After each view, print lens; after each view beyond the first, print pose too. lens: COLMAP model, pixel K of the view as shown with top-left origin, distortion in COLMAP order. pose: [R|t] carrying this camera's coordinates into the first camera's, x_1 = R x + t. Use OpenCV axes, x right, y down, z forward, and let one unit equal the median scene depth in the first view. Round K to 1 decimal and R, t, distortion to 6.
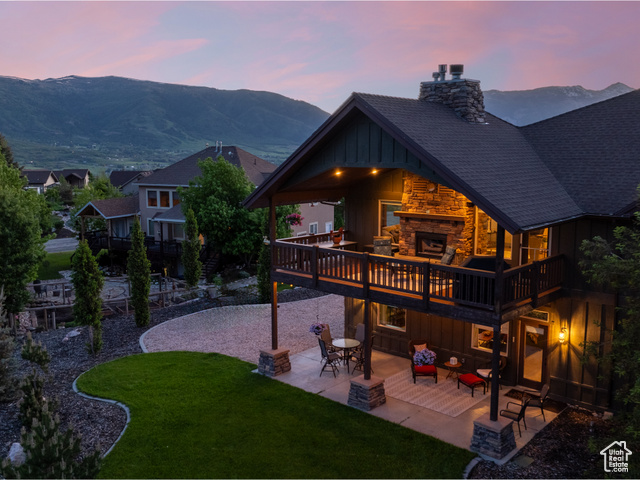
lens RADIAL K [[577.3, 0, 319.4], [0, 577.3, 241.6], [0, 0, 1]] dist [-0.018705, -0.018312]
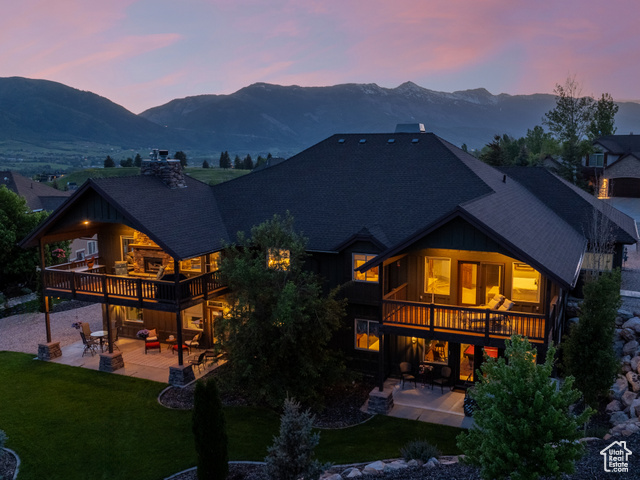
lens RADIAL K [[616.0, 0, 330.2], [0, 616.0, 248.8], [0, 0, 1]] dist [-0.023829, 0.000000]
pose [[0.945091, -0.053260, 0.322438, 0.112366], [0.048903, 0.998570, 0.021605, -0.051530], [-0.323127, -0.004651, 0.946344, -0.729974]]
